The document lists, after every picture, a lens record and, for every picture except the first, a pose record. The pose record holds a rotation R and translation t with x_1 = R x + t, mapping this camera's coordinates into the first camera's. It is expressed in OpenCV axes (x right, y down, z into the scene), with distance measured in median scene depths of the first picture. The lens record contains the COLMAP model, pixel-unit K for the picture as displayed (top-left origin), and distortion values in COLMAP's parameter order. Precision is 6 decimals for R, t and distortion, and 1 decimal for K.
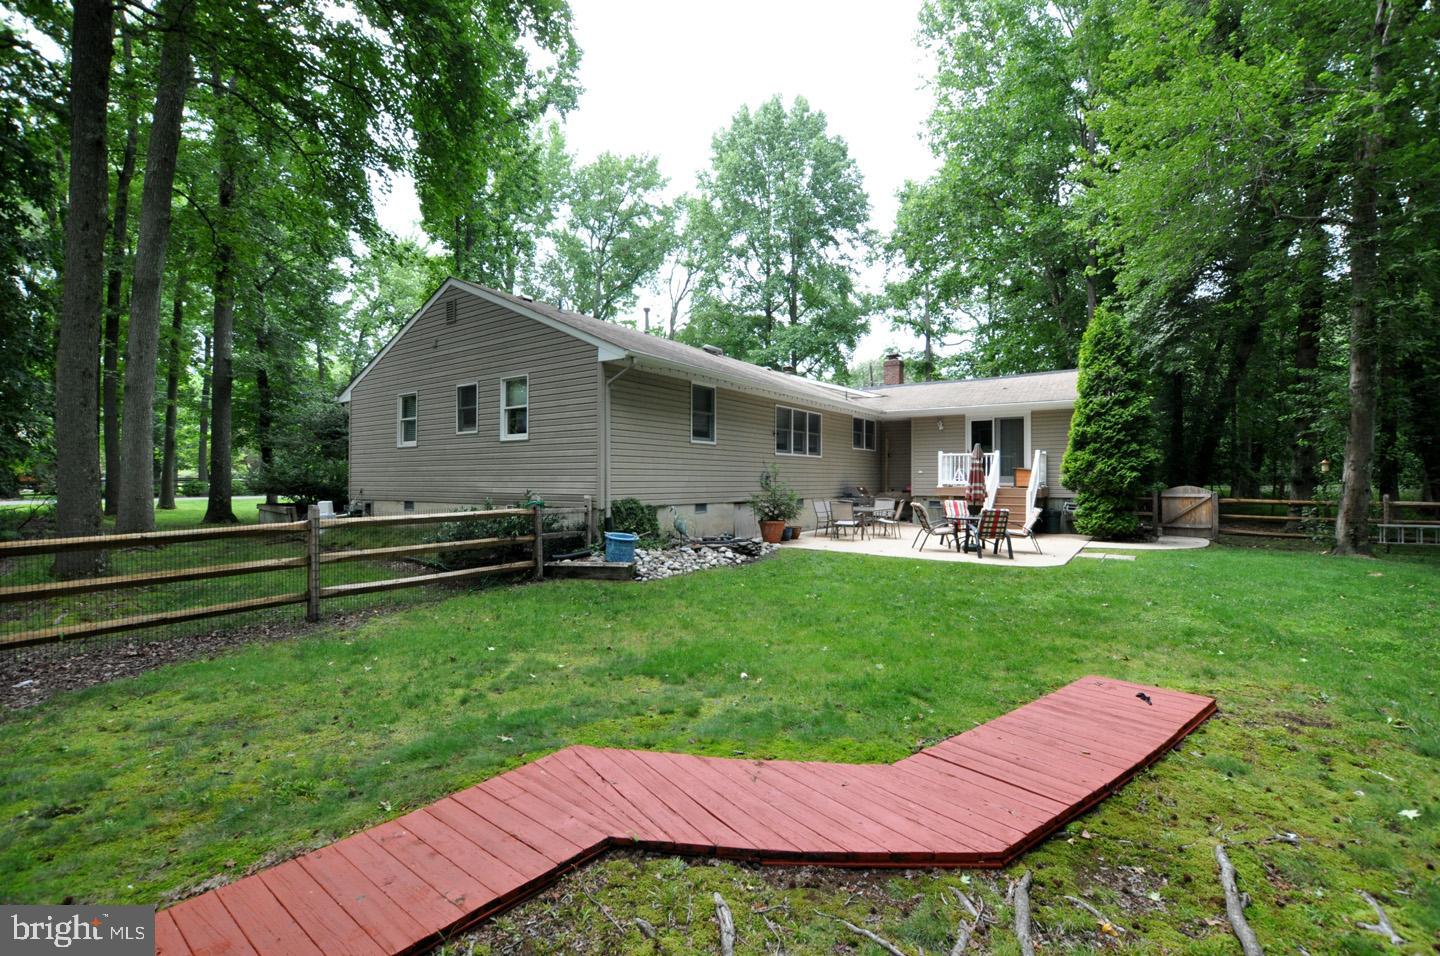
lens RADIAL K [[633.6, 0, 726.9], [0, 633.6, 481.8], [0, 0, 1]] dist [-0.033420, 0.006543]
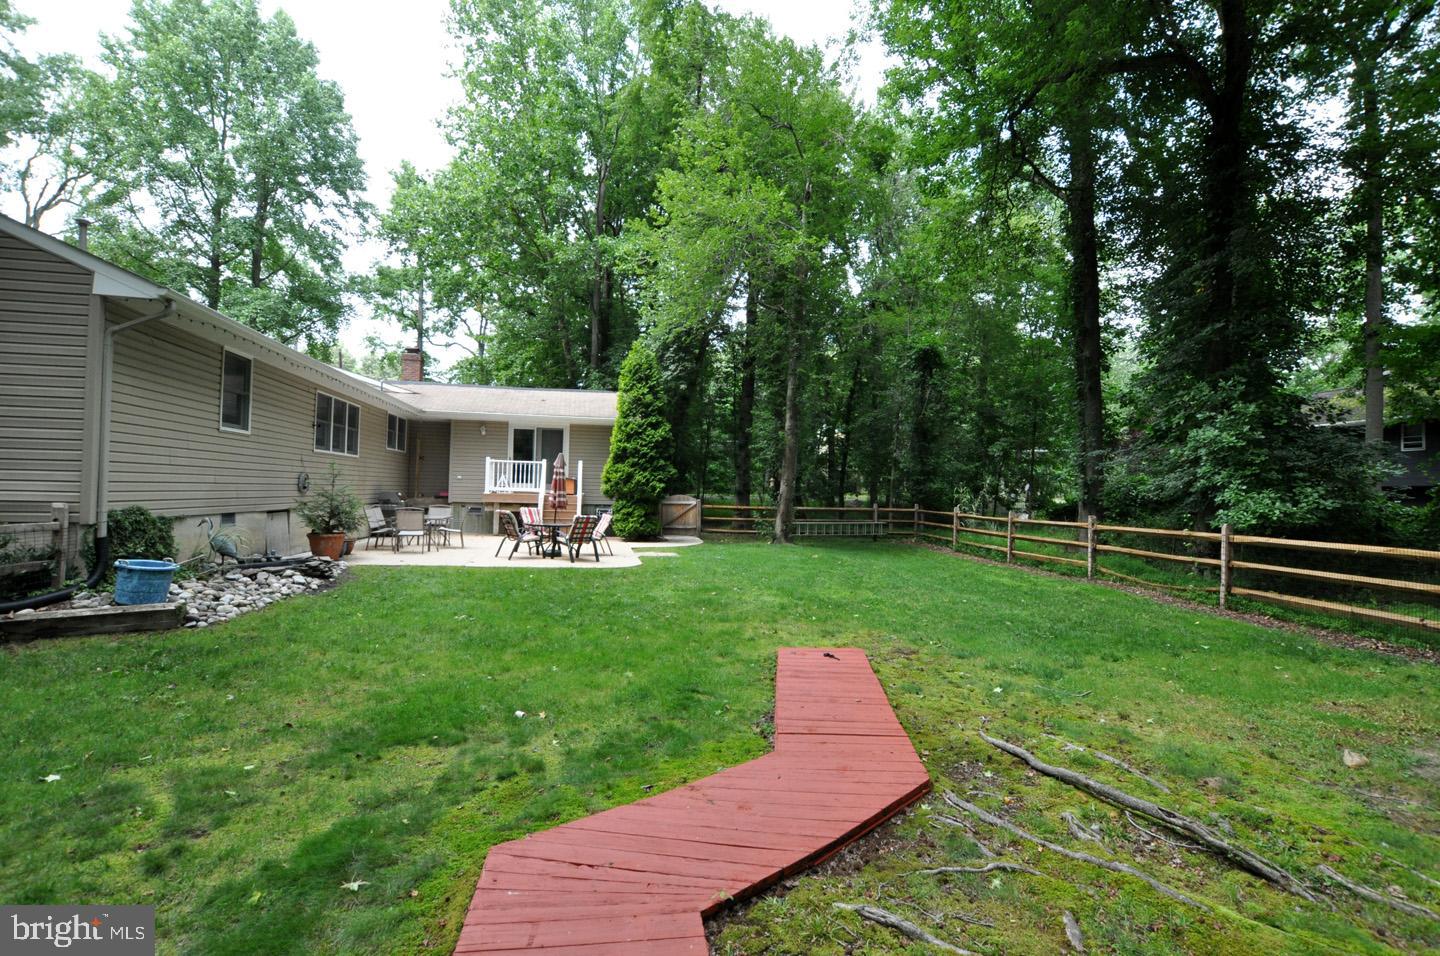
lens RADIAL K [[633.6, 0, 716.4], [0, 633.6, 480.6], [0, 0, 1]] dist [-0.033420, 0.006543]
pose [[0.677645, 0.025859, 0.734934, -0.203815], [-0.019301, 0.999663, -0.017378, -0.001964], [-0.735136, -0.002409, 0.677916, 0.101918]]
